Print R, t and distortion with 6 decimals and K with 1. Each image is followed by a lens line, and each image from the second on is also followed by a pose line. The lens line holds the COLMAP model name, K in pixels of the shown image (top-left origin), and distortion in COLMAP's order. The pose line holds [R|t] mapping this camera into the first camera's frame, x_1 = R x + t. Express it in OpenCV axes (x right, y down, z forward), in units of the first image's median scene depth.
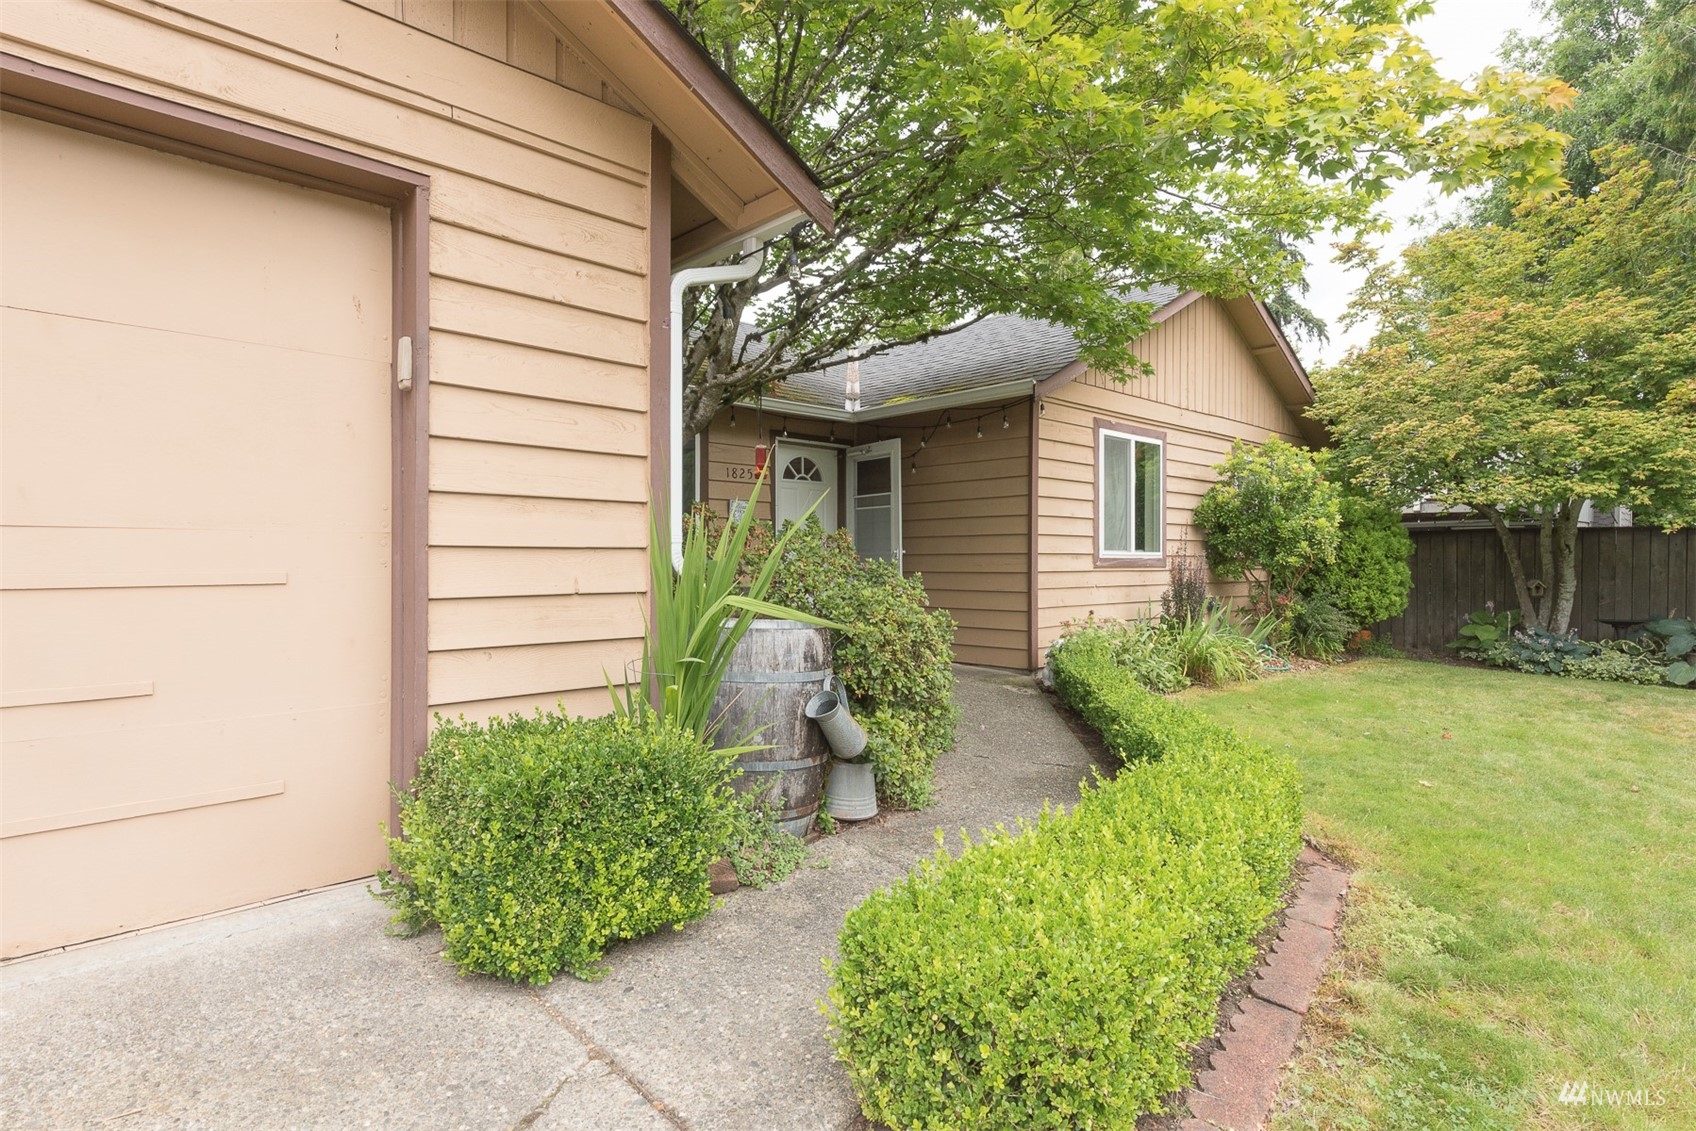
lens RADIAL K [[916.4, 0, 852.0], [0, 916.4, 565.3], [0, 0, 1]] dist [0.004528, -0.000534]
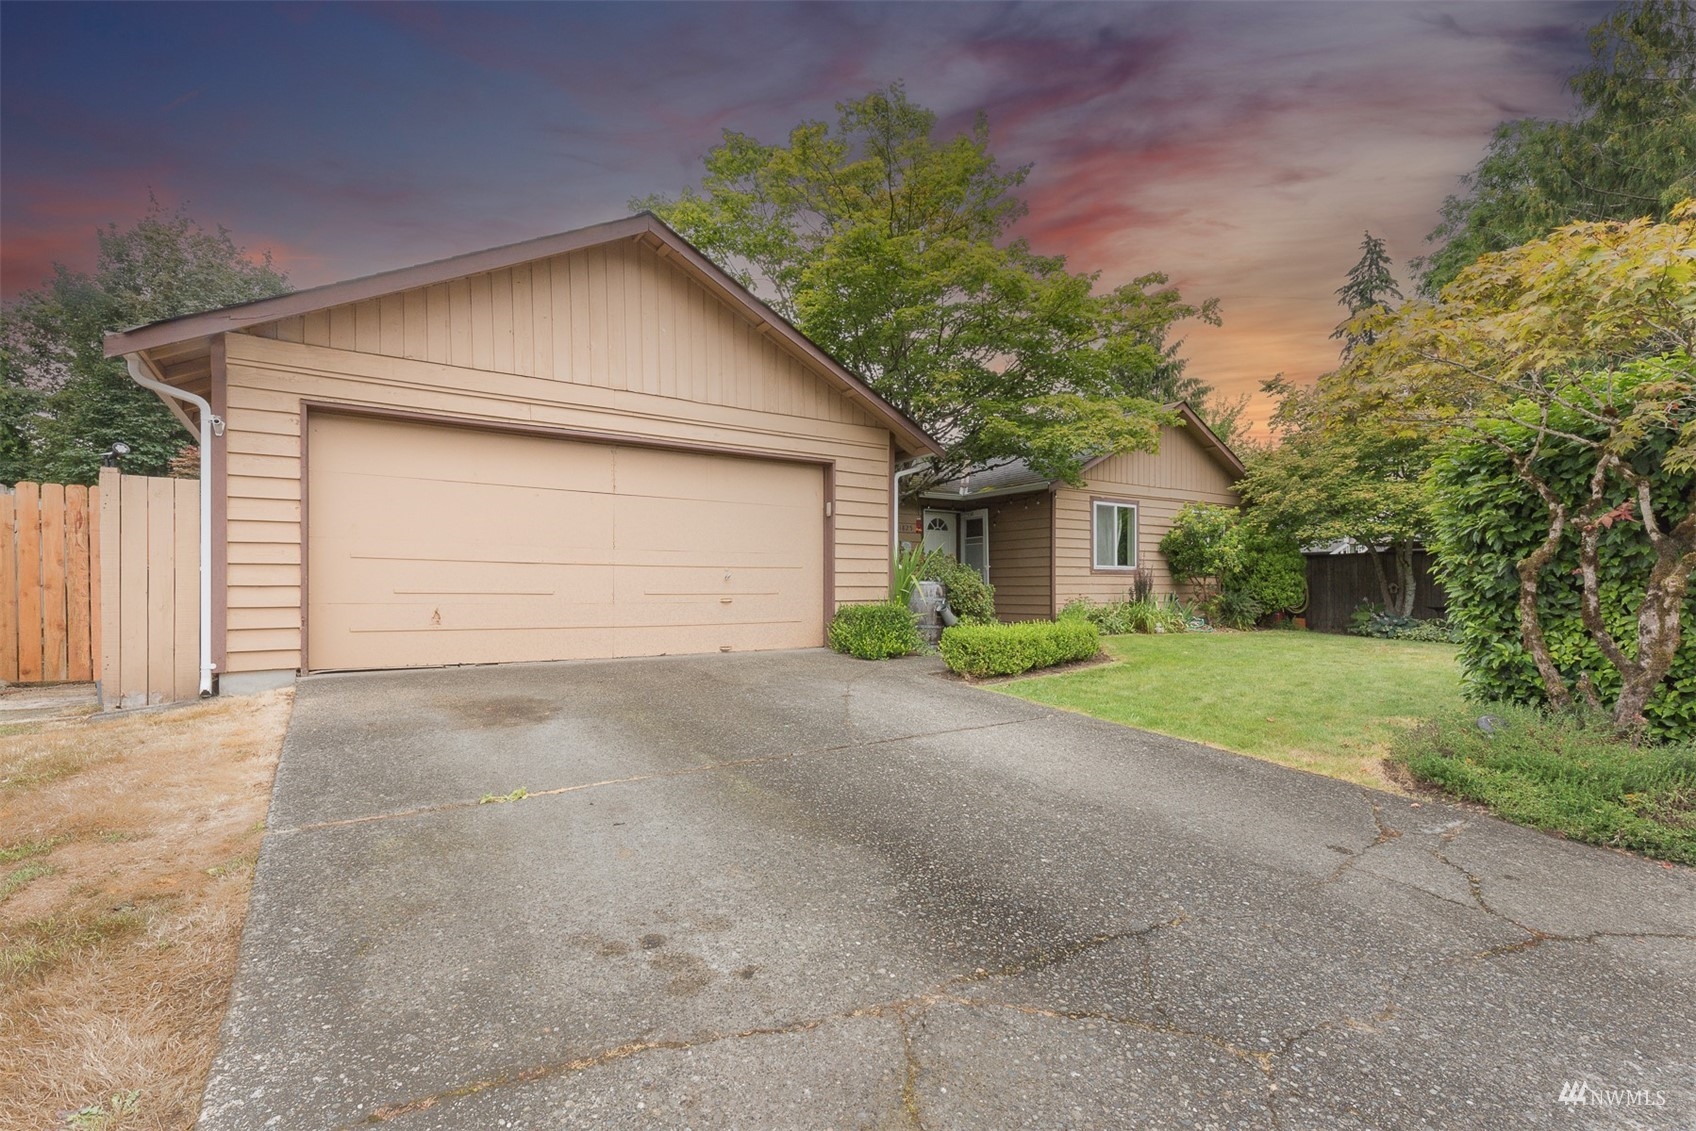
lens RADIAL K [[764.5, 0, 838.7], [0, 764.5, 591.0], [0, 0, 1]] dist [0.021057, -0.002766]
pose [[0.982610, 0.000808, -0.185678, 0.040900], [-0.000496, 0.999998, 0.001727, 0.033087], [0.185679, -0.001605, 0.982609, -0.629340]]
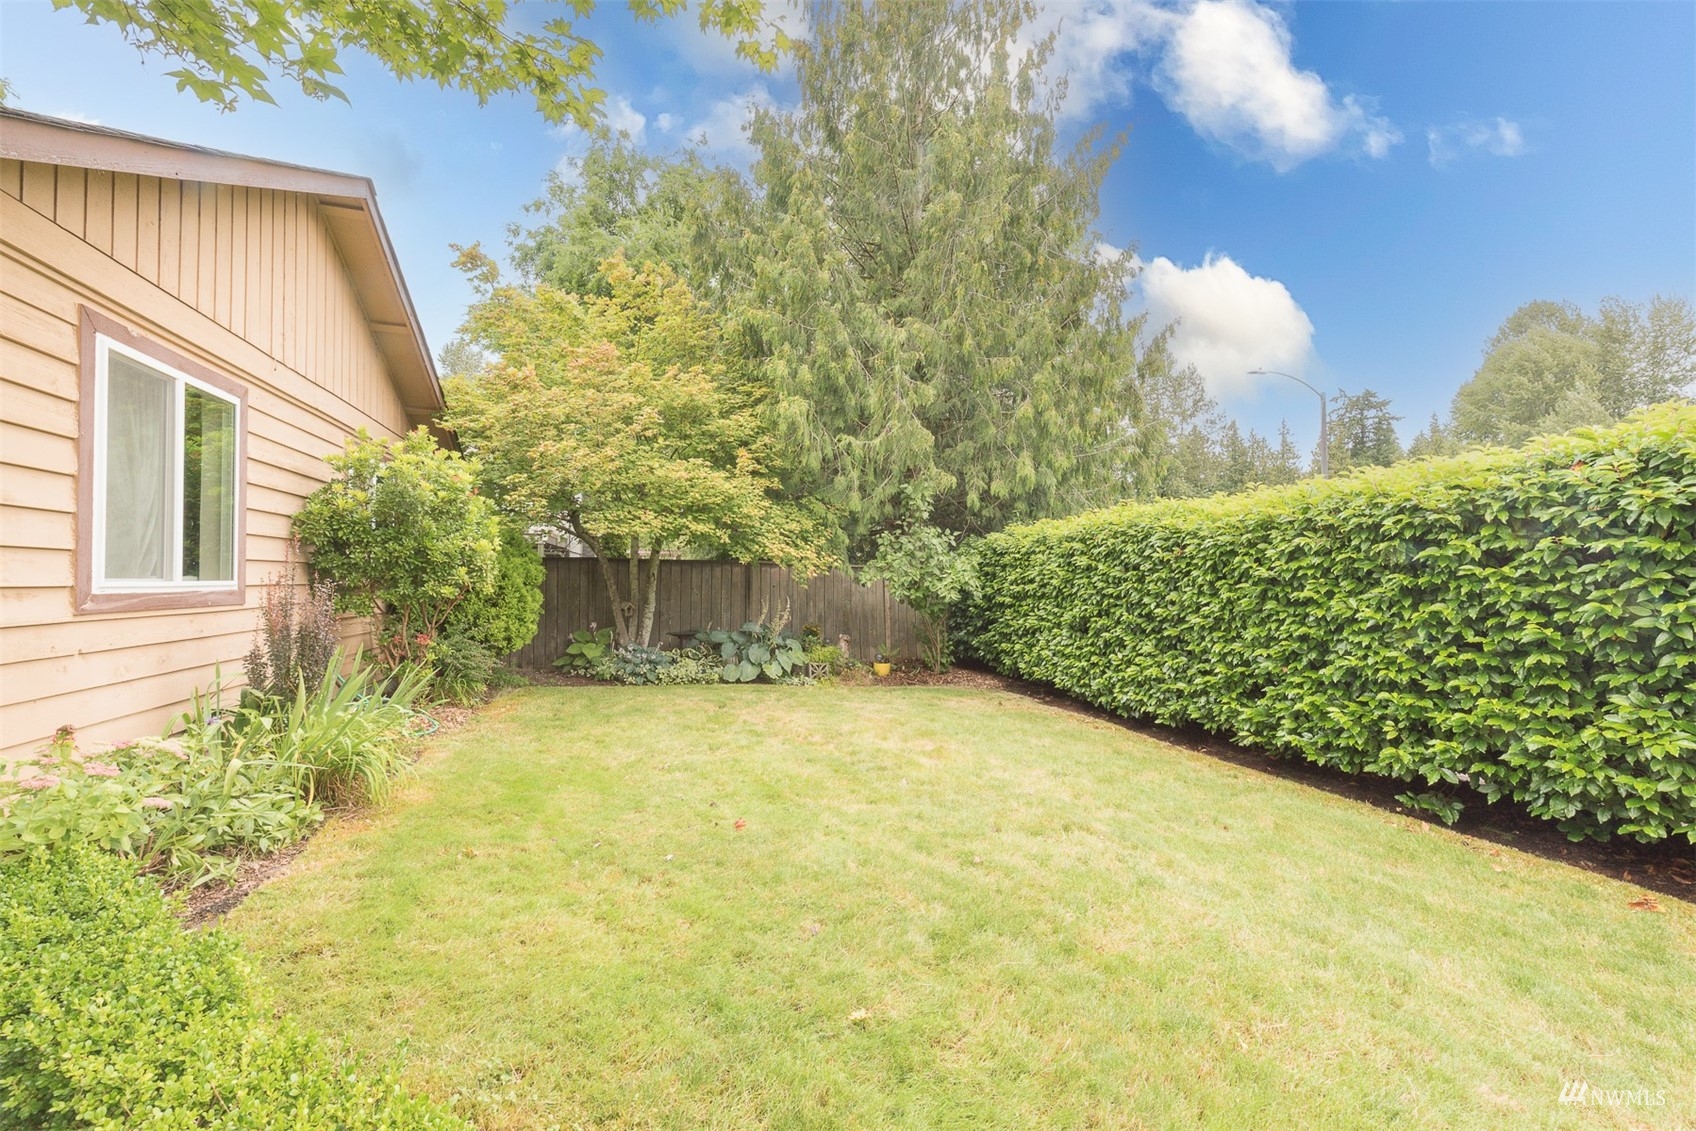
lens RADIAL K [[661.8, 0, 848.5], [0, 661.8, 572.9], [0, 0, 1]] dist [-0.003793, -0.001352]
pose [[0.430044, 0.010759, 0.902744, 0.118242], [-0.000265, 0.999930, -0.011791, -0.014504], [-0.902808, 0.004831, 0.430017, 0.451427]]
